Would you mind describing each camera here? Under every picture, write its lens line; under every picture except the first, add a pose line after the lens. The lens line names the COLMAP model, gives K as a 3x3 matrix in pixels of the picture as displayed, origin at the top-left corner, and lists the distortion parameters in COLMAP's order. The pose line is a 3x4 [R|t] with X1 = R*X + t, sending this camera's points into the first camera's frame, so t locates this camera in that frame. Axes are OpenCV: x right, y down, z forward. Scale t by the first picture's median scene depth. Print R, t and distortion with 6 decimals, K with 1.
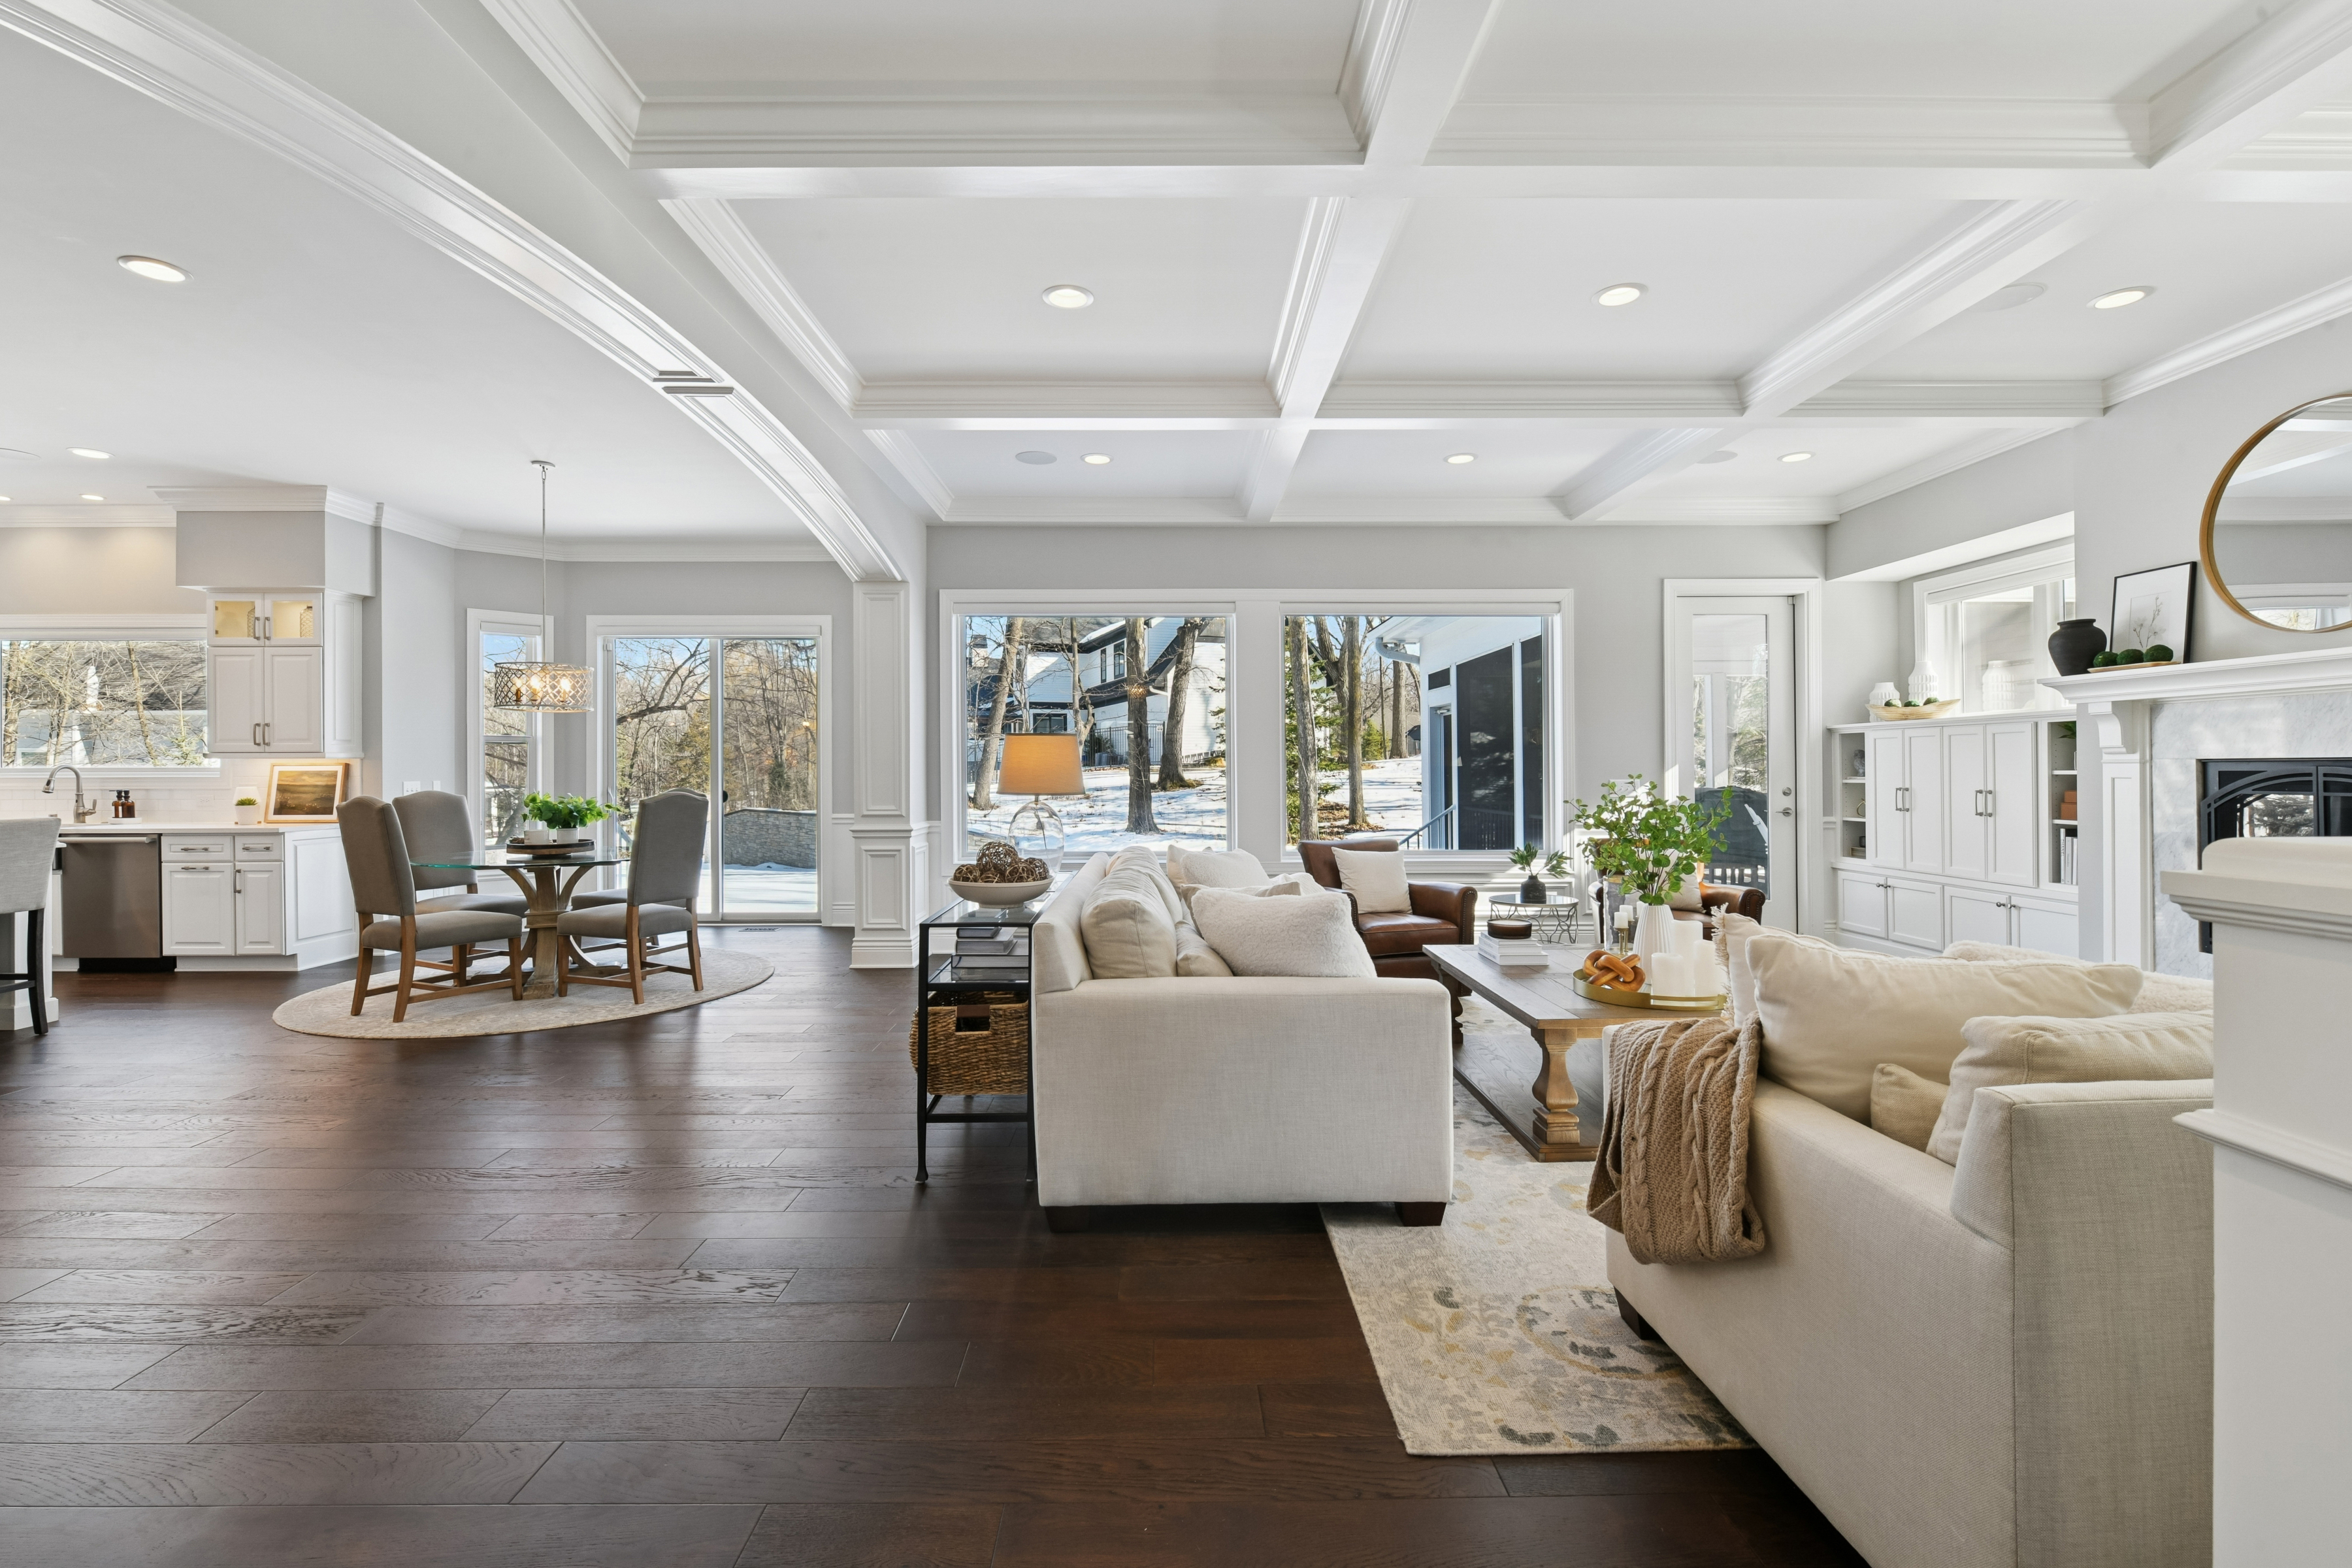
lens RADIAL K [[1022.6, 0, 1173.5], [0, 1022.6, 773.8], [0, 0, 1]] dist [-0.006080, -0.000375]
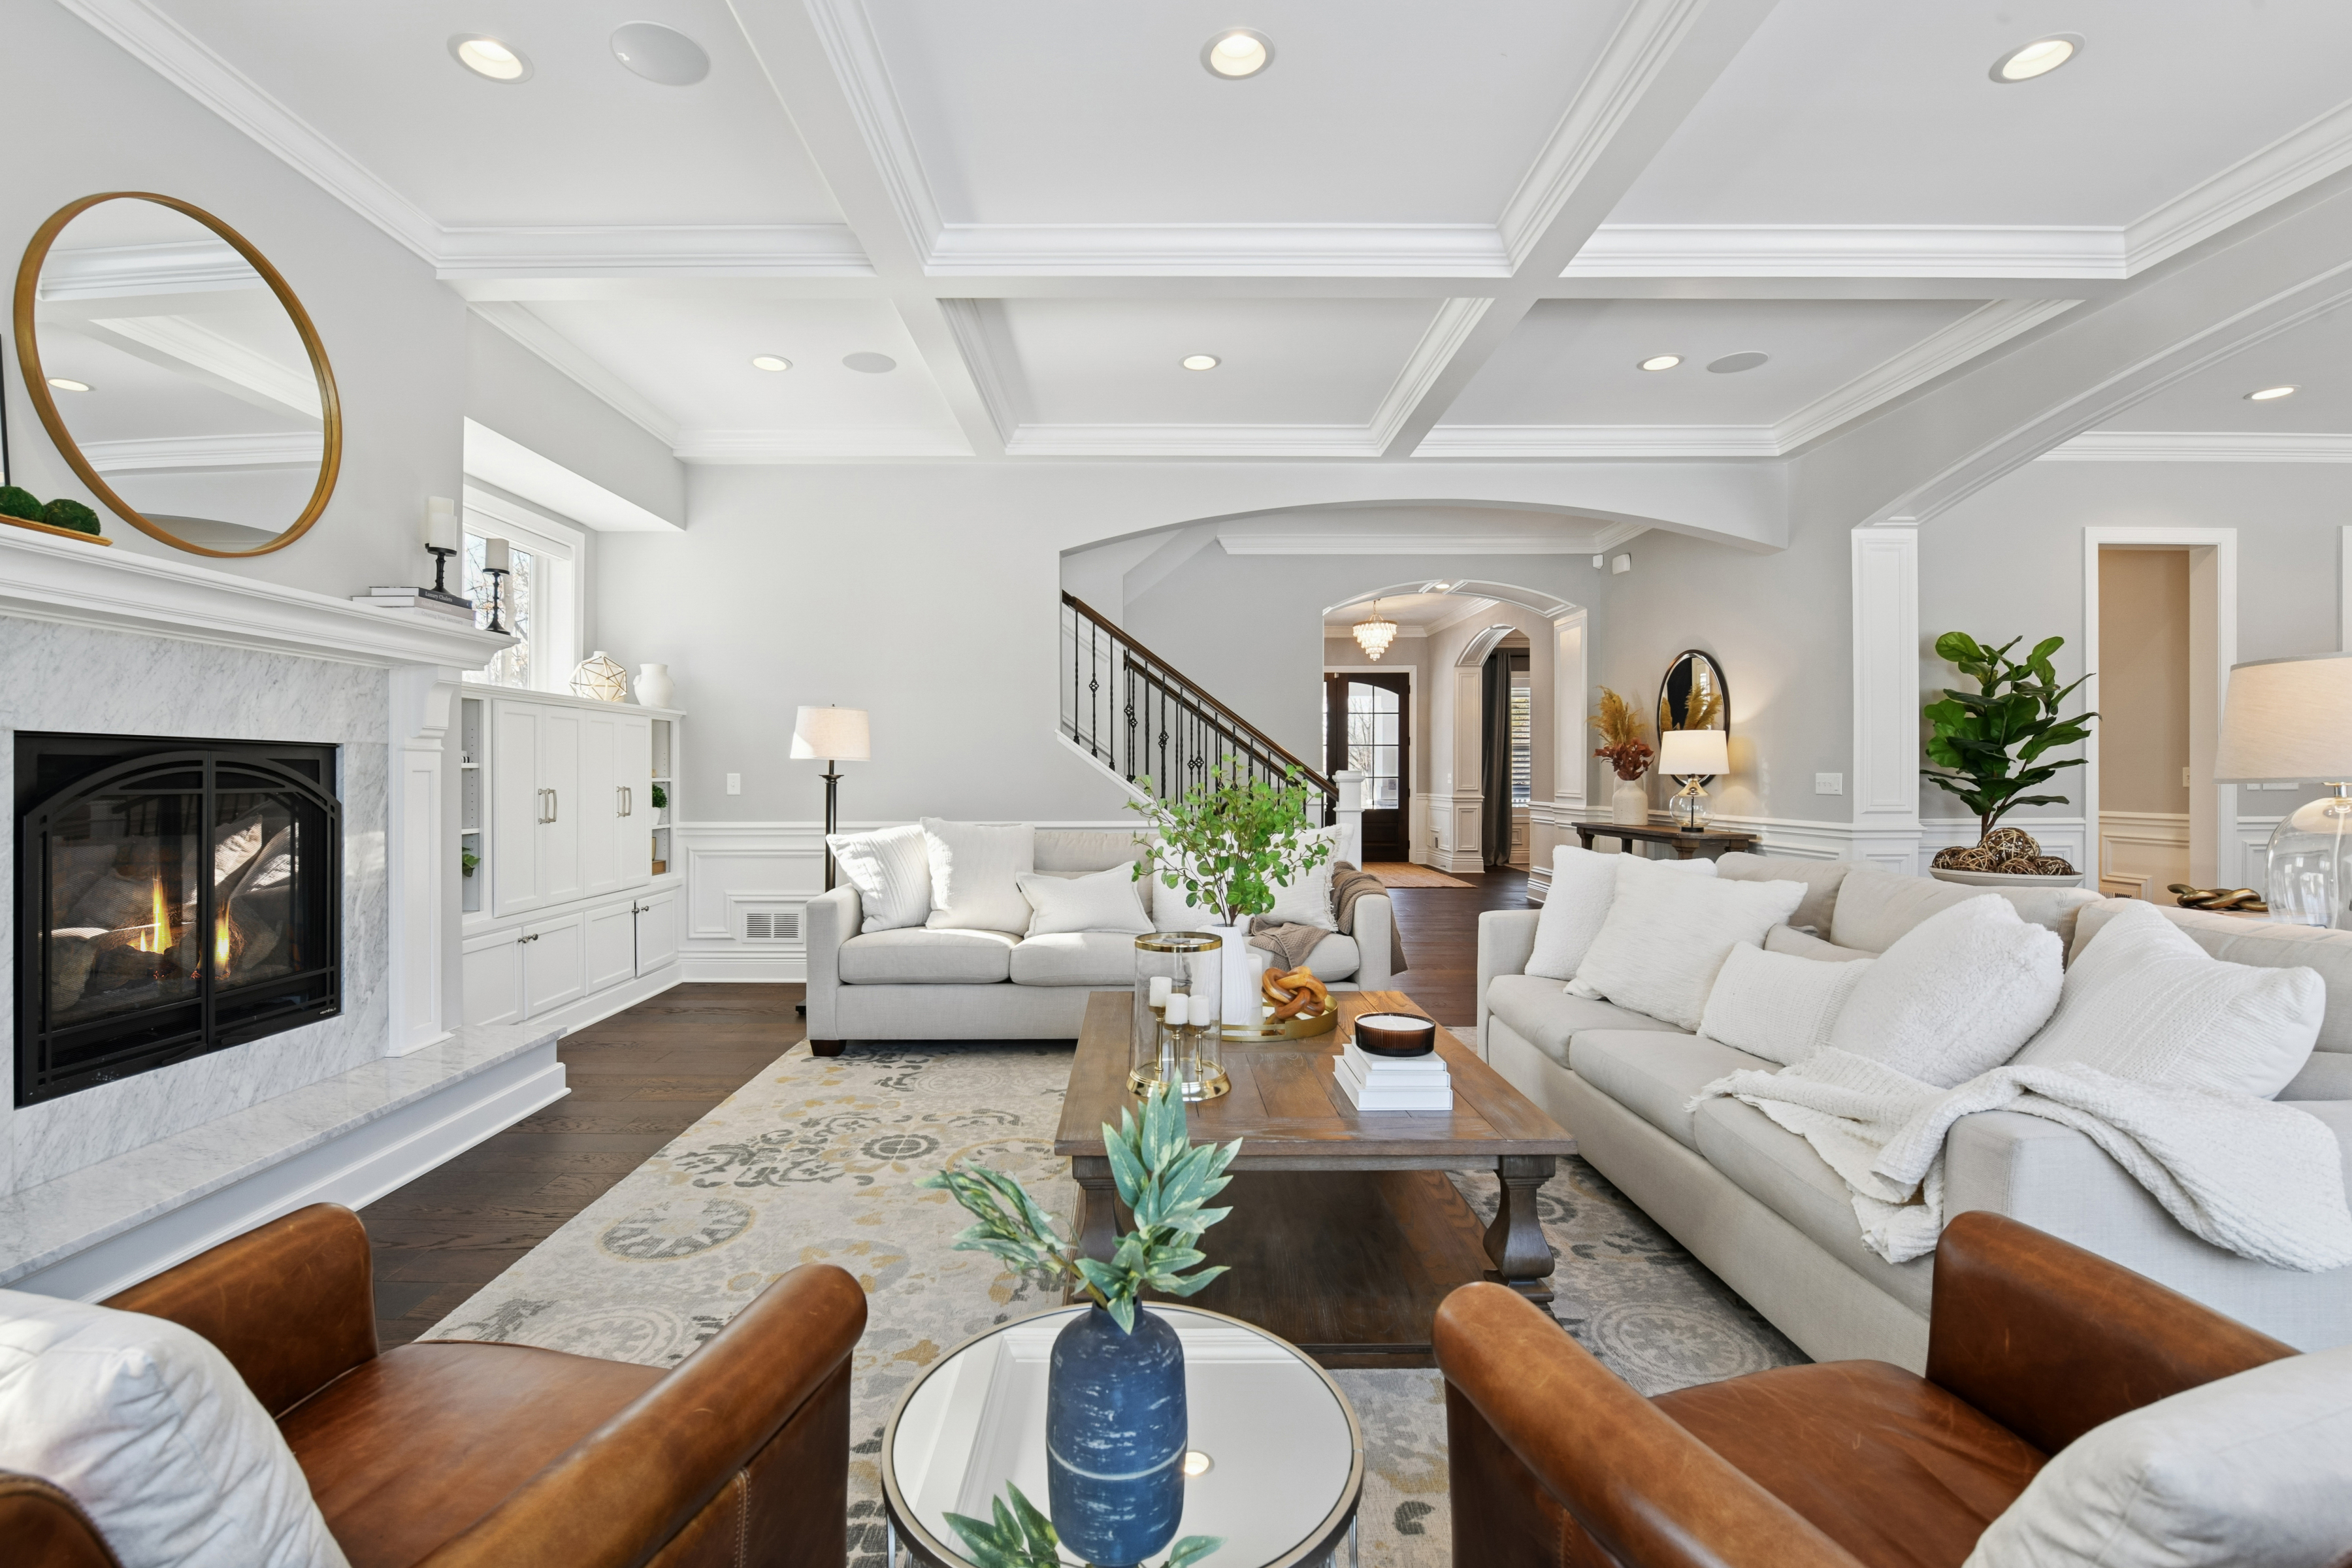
lens RADIAL K [[1029.6, 0, 1143.0], [0, 1029.6, 782.2], [0, 0, 1]] dist [-0.017619, -0.000597]
pose [[-0.999864, 0.007463, 0.014676, 0.286846], [0.007604, 0.999925, 0.009567, 0.007036], [-0.014603, 0.009677, -0.999847, 0.981749]]
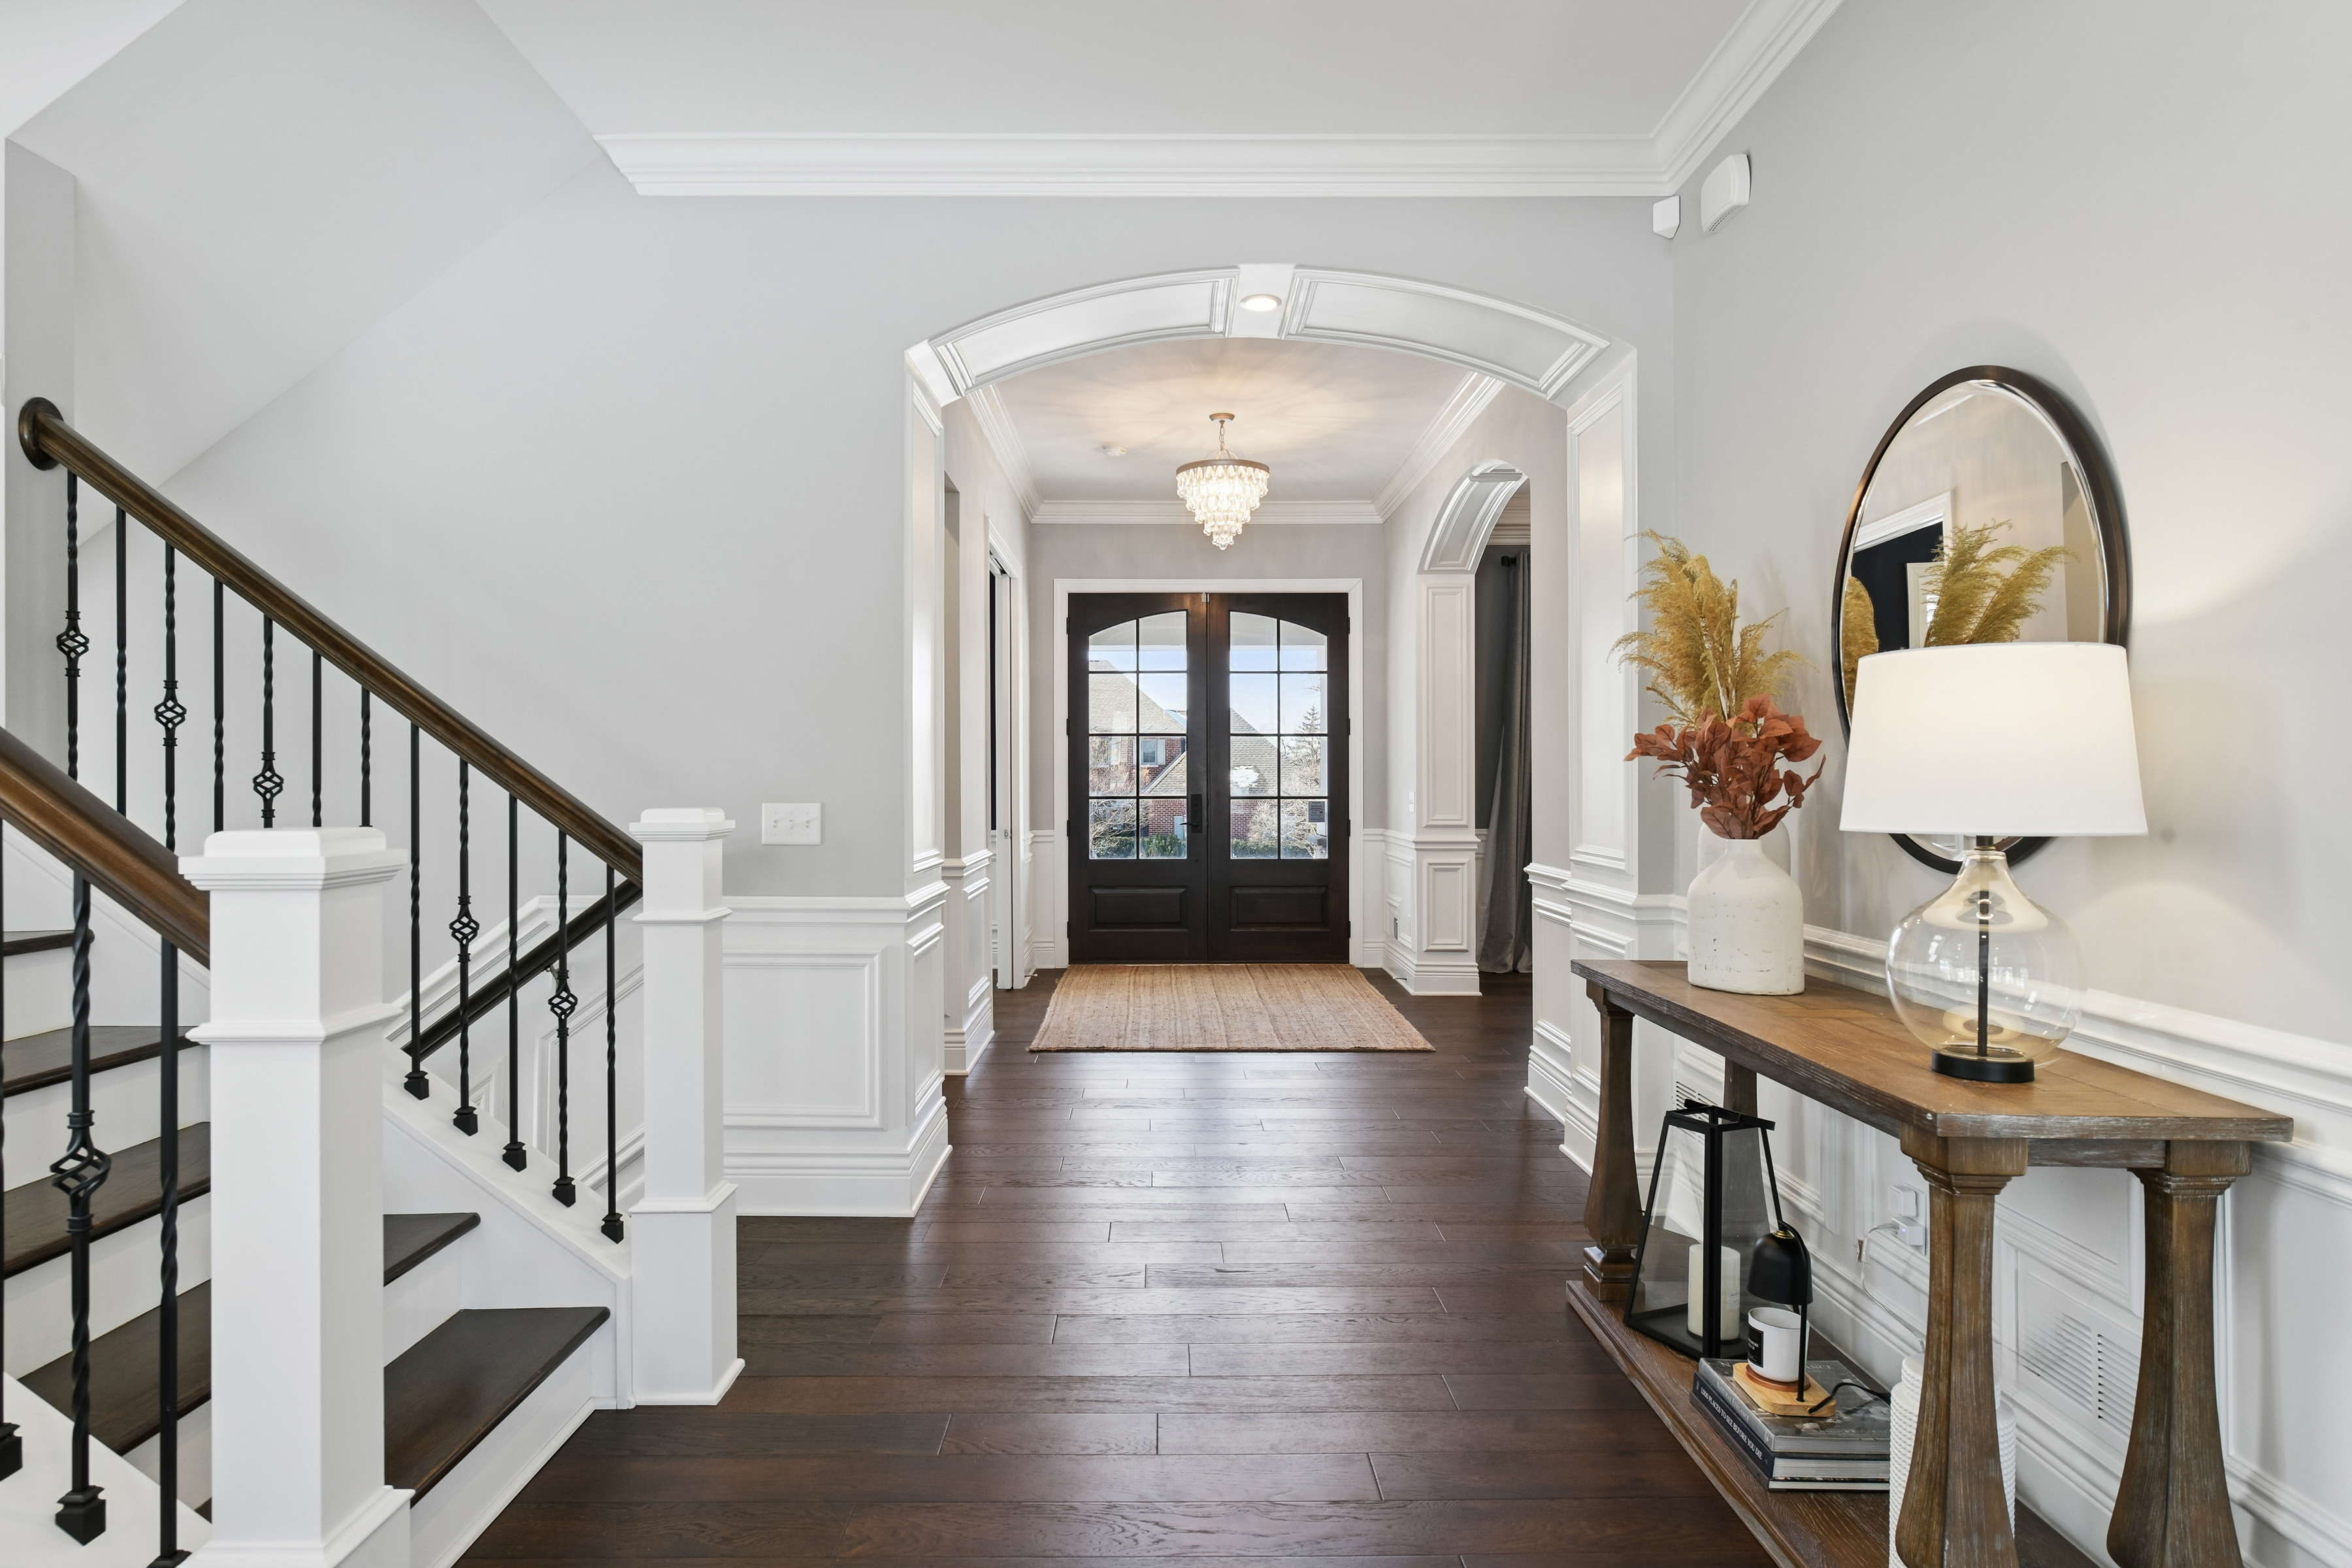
lens RADIAL K [[1370.7, 0, 1176.0], [0, 1370.7, 784.0], [0, 0, 1]] dist [-0.001323, 0.000000]
pose [[-0.999965, 0.007398, -0.003815, -0.024273], [0.007380, 0.999961, 0.004764, -0.000774], [0.003850, 0.004736, -0.999981, 0.337584]]
